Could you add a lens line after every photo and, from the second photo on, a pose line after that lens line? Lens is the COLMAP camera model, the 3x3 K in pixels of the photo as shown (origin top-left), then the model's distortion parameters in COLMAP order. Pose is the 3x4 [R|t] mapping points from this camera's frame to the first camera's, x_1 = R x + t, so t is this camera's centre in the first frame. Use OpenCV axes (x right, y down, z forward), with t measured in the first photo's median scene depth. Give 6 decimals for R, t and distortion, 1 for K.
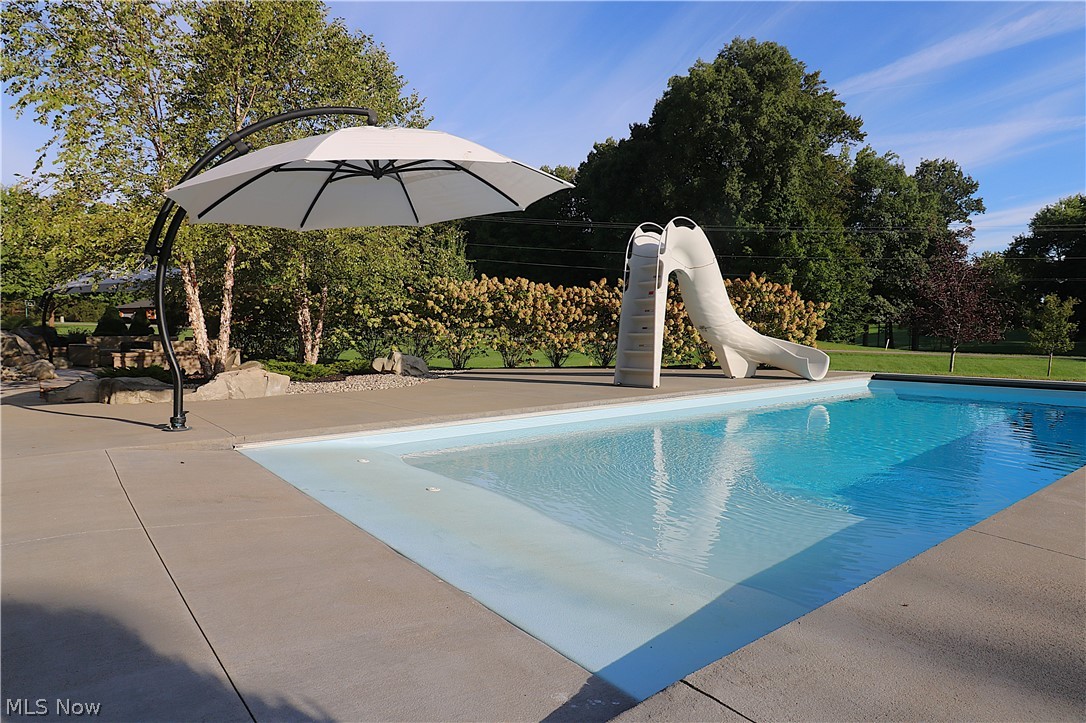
lens RADIAL K [[637.4, 0, 543.0], [0, 637.4, 361.5], [0, 0, 1]] dist [-0.029287, -0.000489]
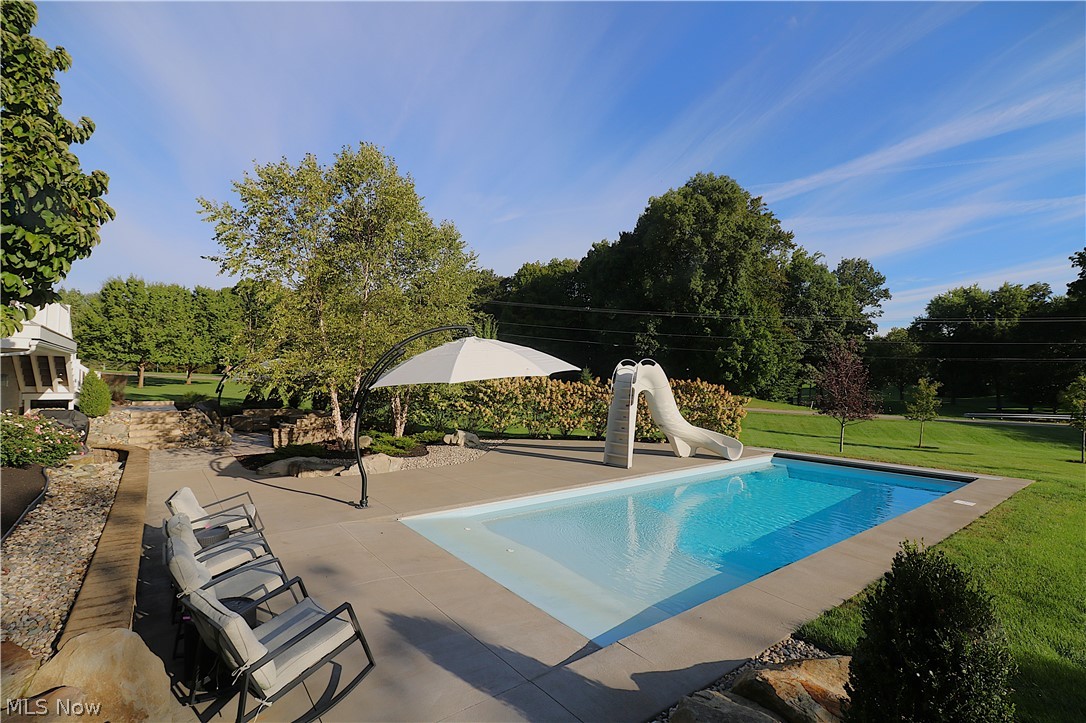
lens RADIAL K [[526.6, 0, 543.0], [0, 526.6, 361.5], [0, 0, 1]] dist [-0.031690, 0.000179]
pose [[0.999844, 0.013188, -0.011777, -0.018706], [-0.013848, 0.998232, -0.057806, -0.099252], [0.010993, 0.057960, 0.998258, -0.226794]]
